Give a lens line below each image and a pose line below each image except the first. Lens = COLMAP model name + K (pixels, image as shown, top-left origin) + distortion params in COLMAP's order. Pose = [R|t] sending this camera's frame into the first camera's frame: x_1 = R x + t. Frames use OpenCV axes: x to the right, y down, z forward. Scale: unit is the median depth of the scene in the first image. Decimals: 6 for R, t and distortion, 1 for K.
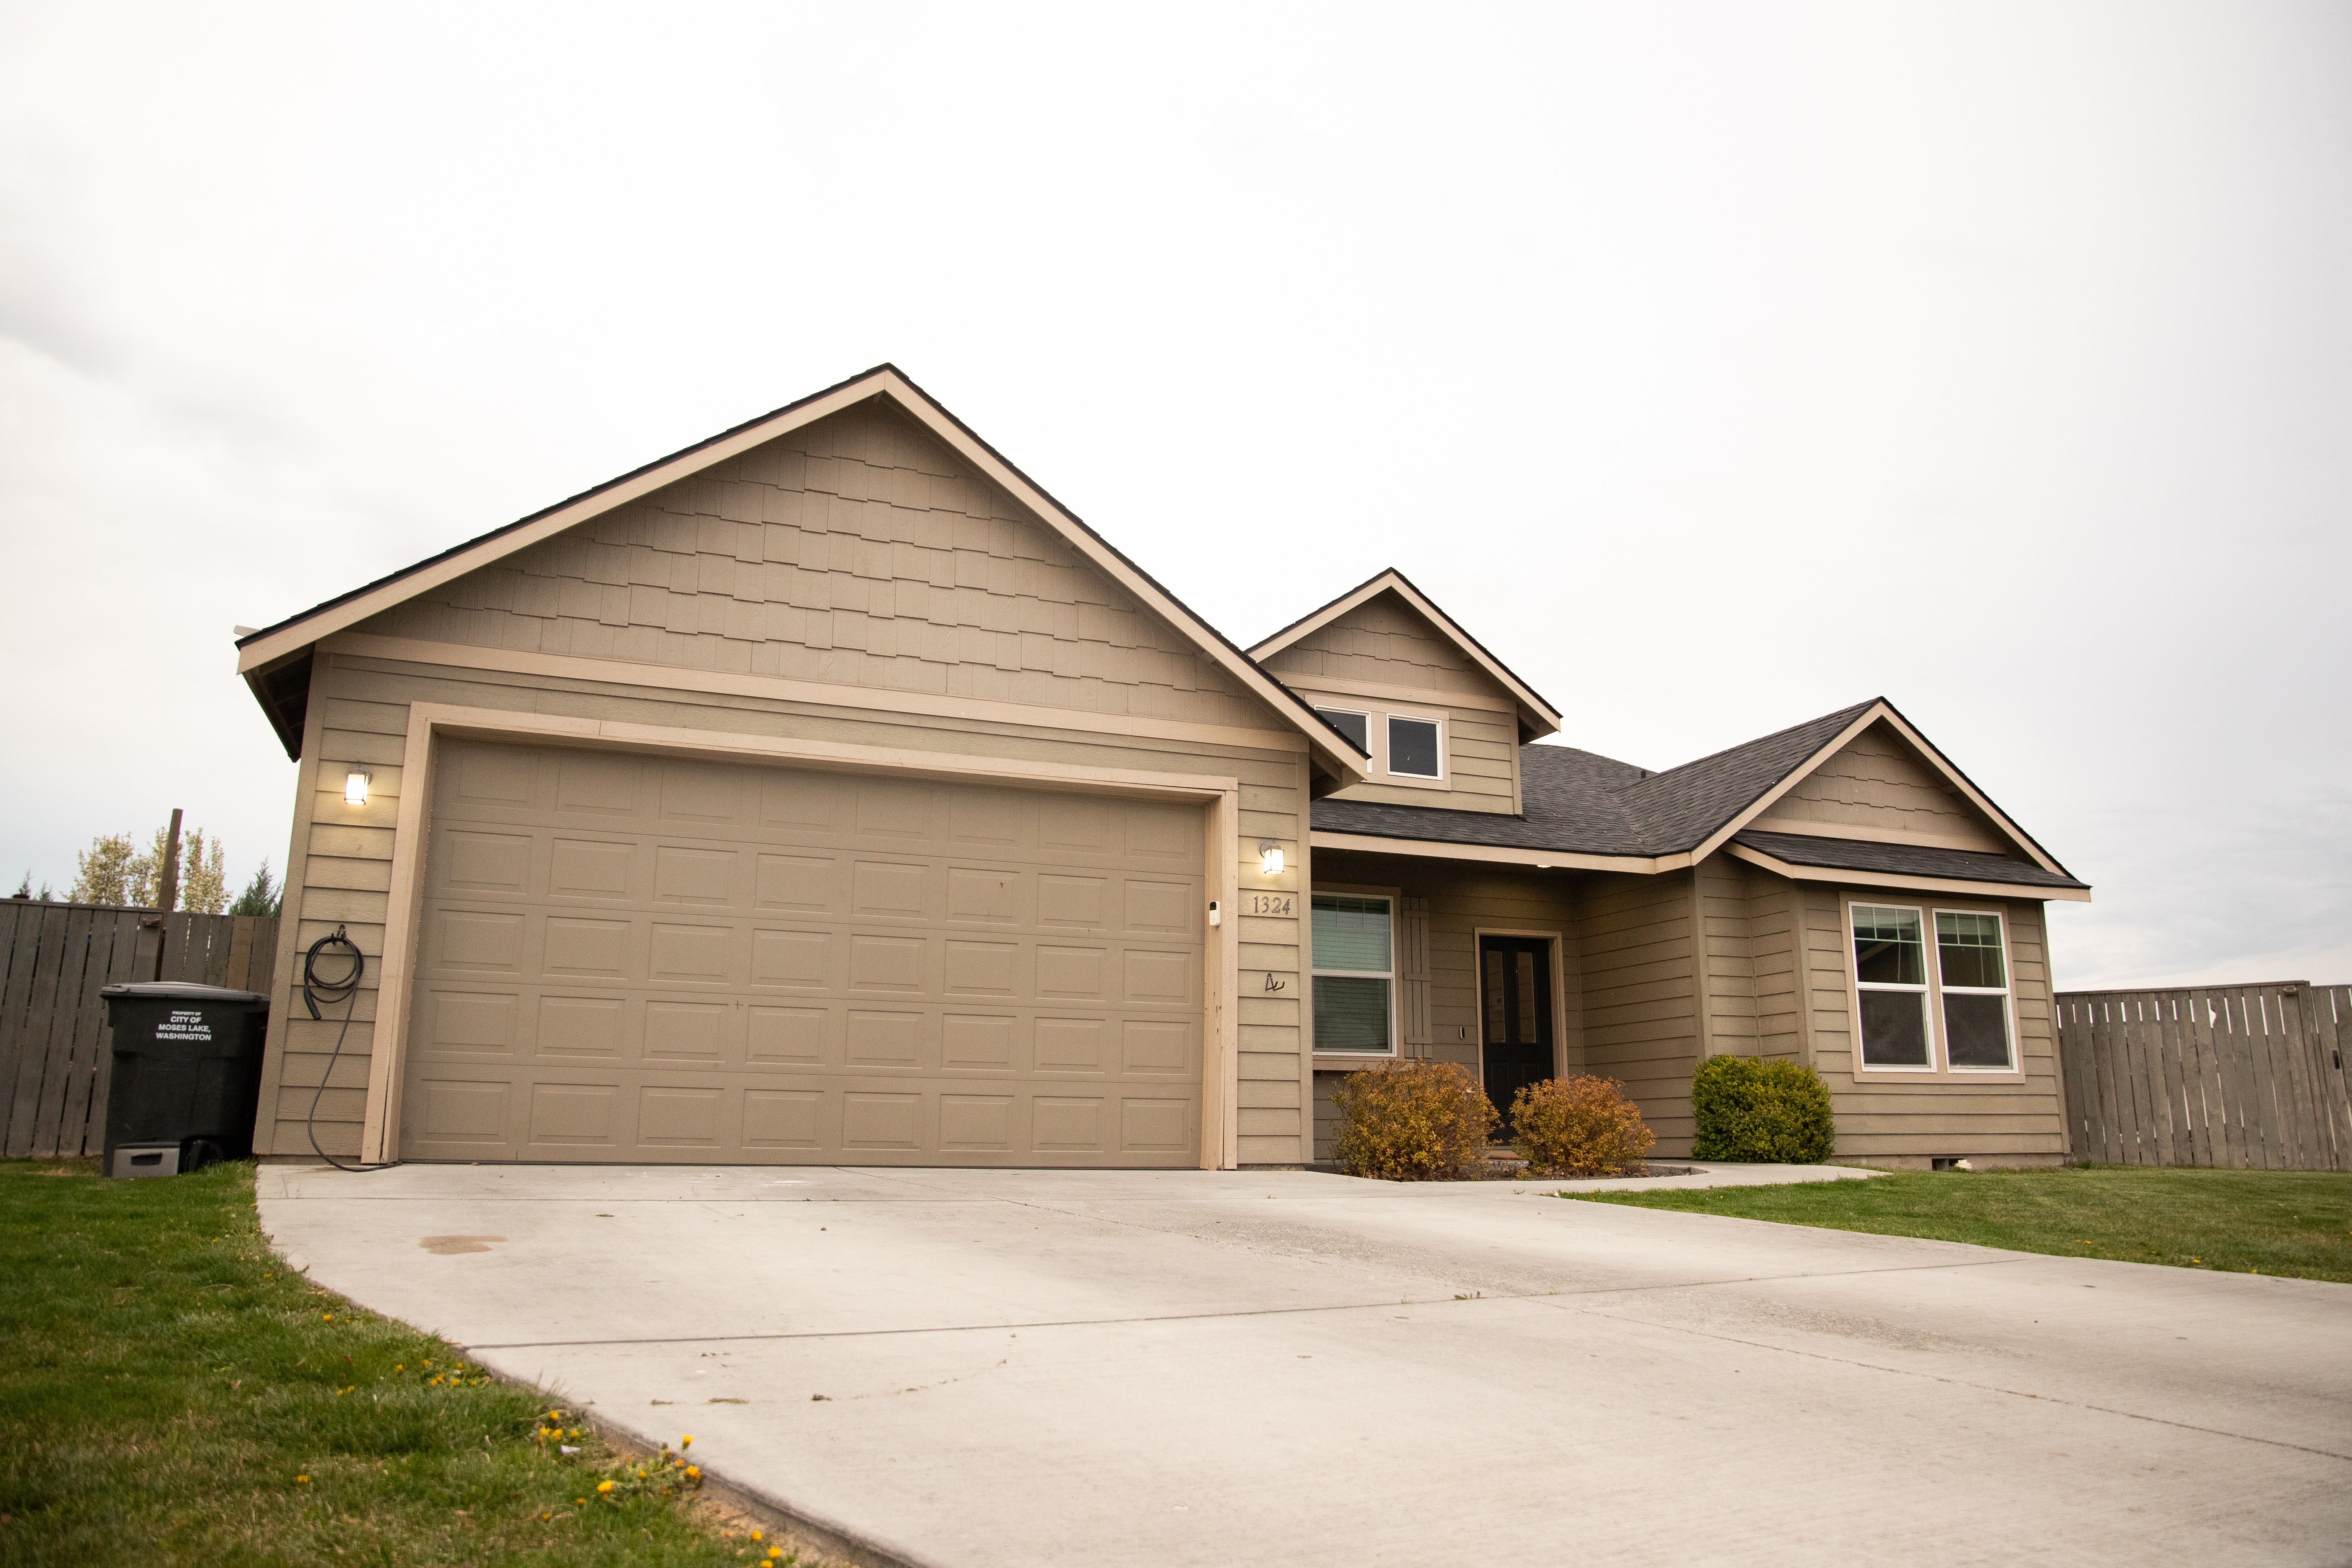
lens RADIAL K [[1611.7, 0, 1188.8], [0, 1611.7, 781.1], [0, 0, 1]] dist [-0.051086, 0.026350]
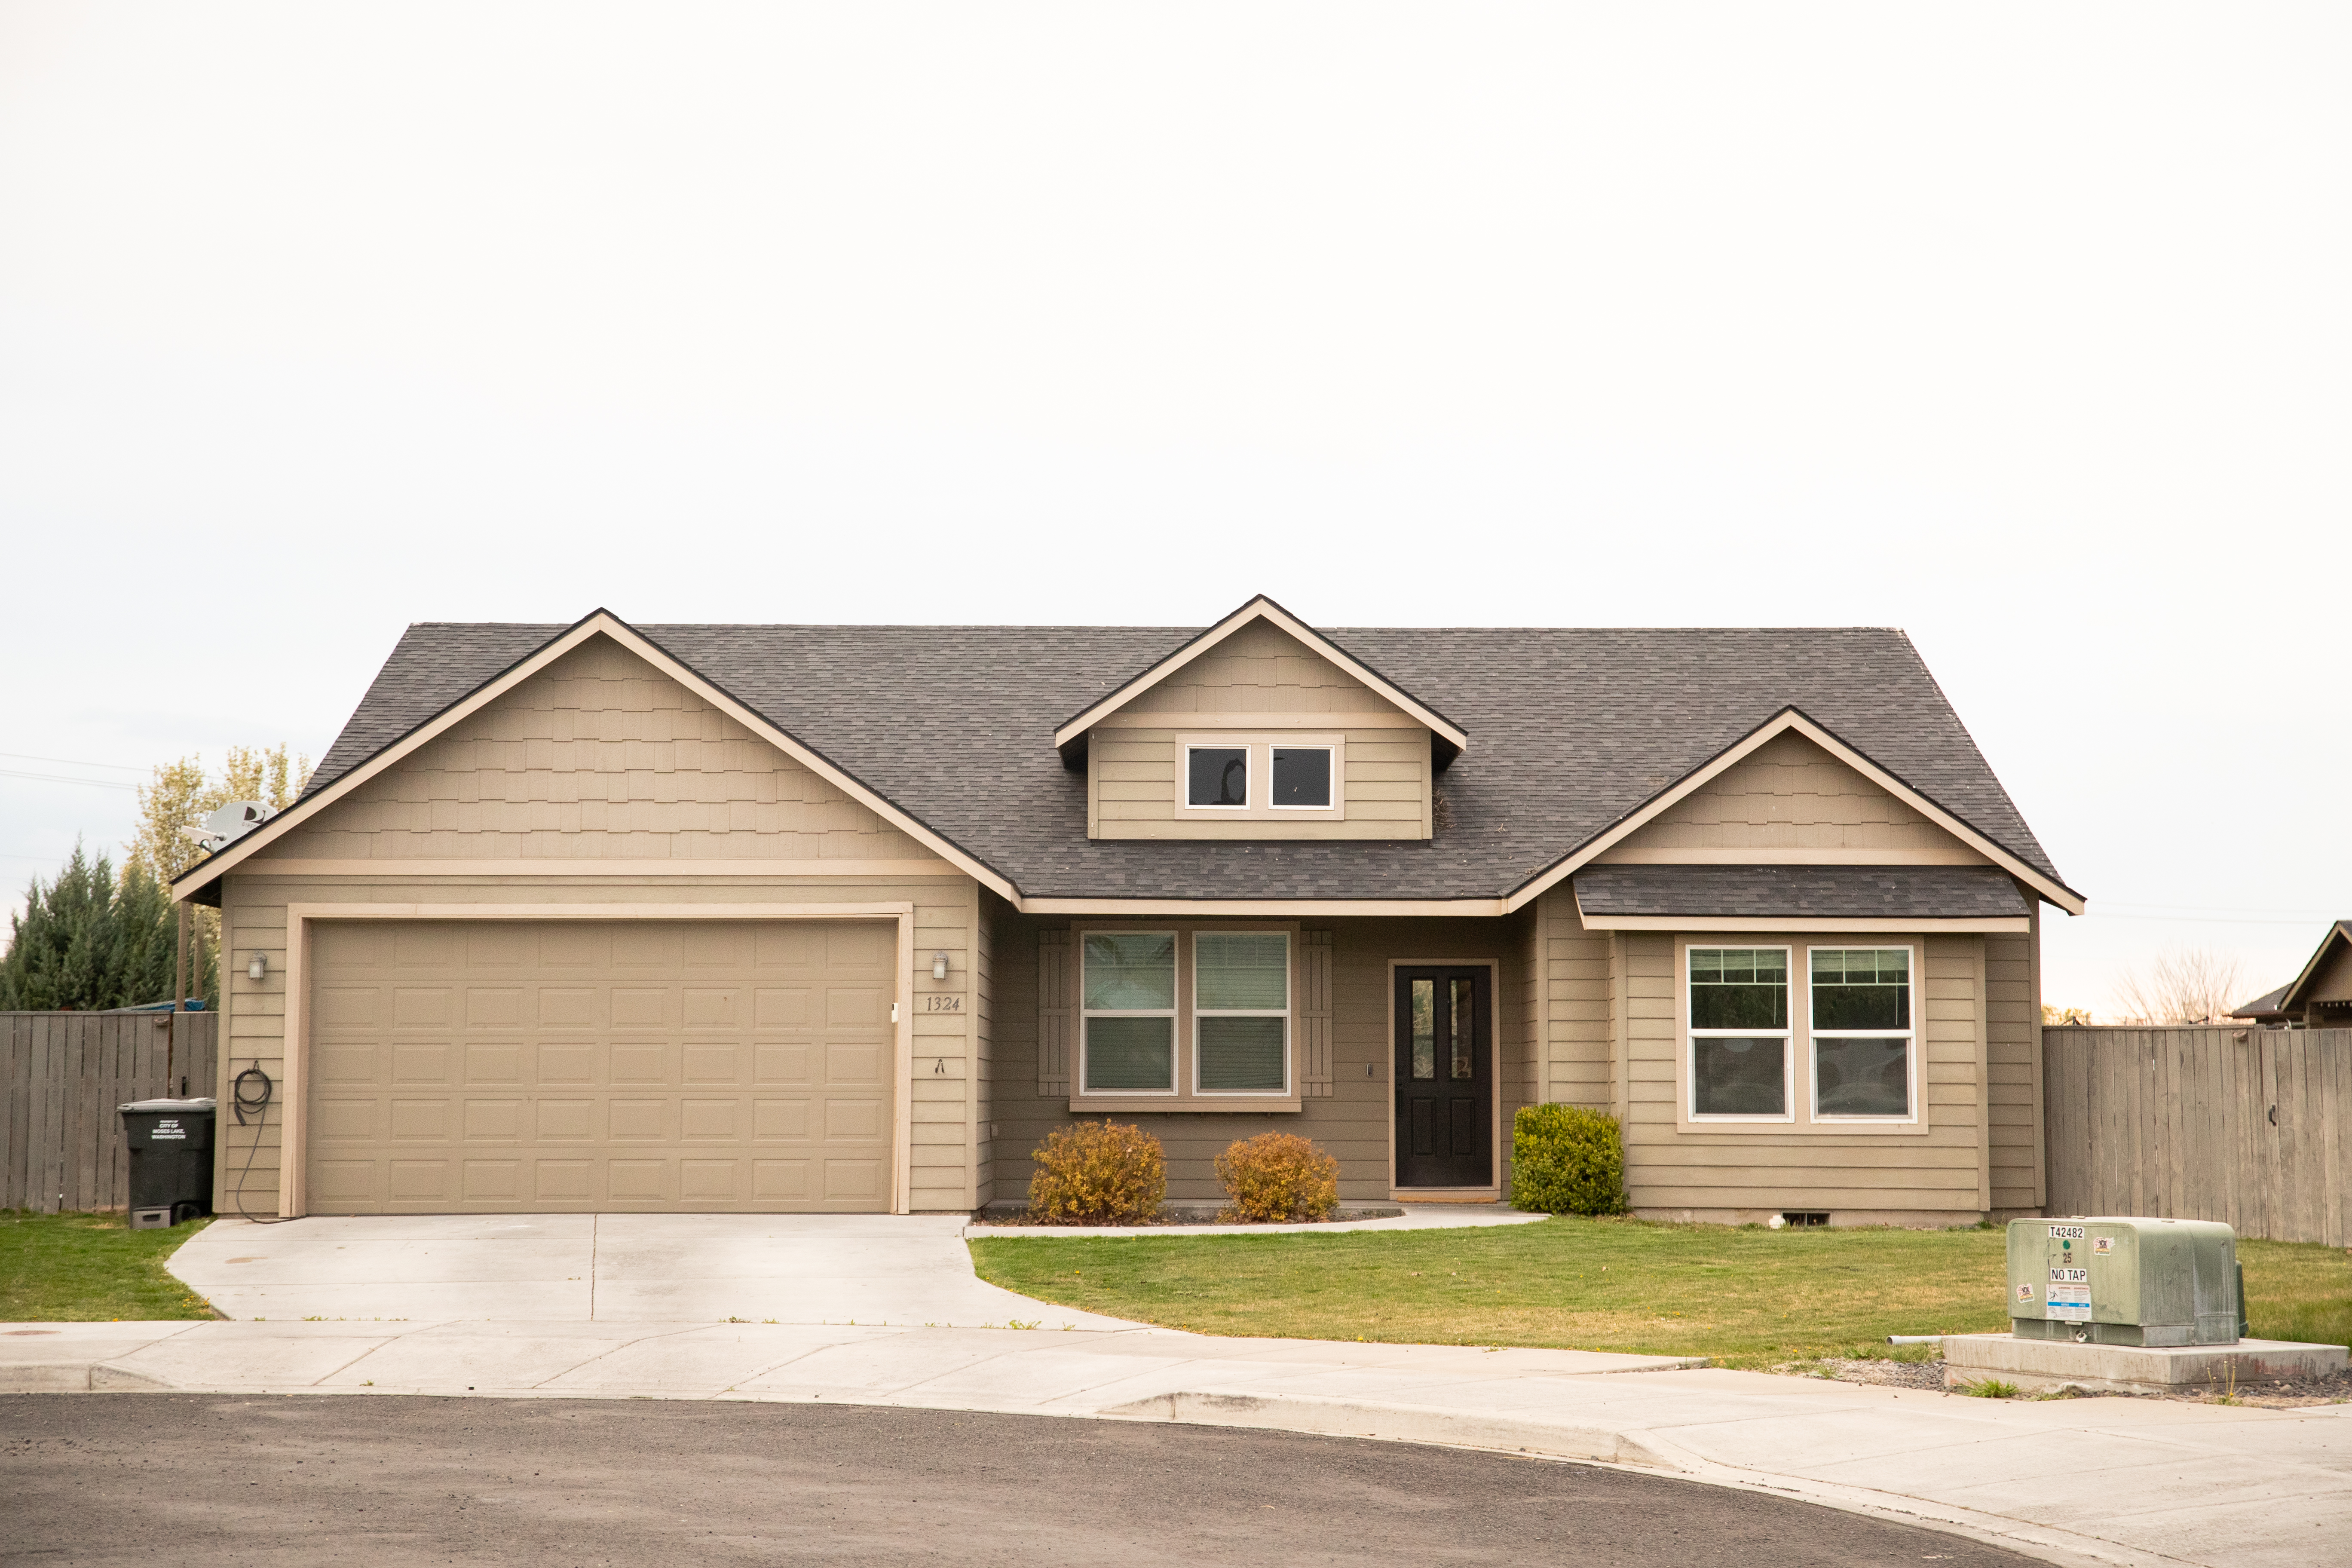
lens RADIAL K [[4229.7, 0, 1168.7], [0, 4229.7, 785.1], [0, 0, 1]] dist [0.444064, 0.000000]
pose [[0.922588, -0.028707, -0.384717, 1.470203], [0.085553, 0.987621, 0.131470, -0.502955], [0.376180, -0.154207, 0.913624, -1.888330]]
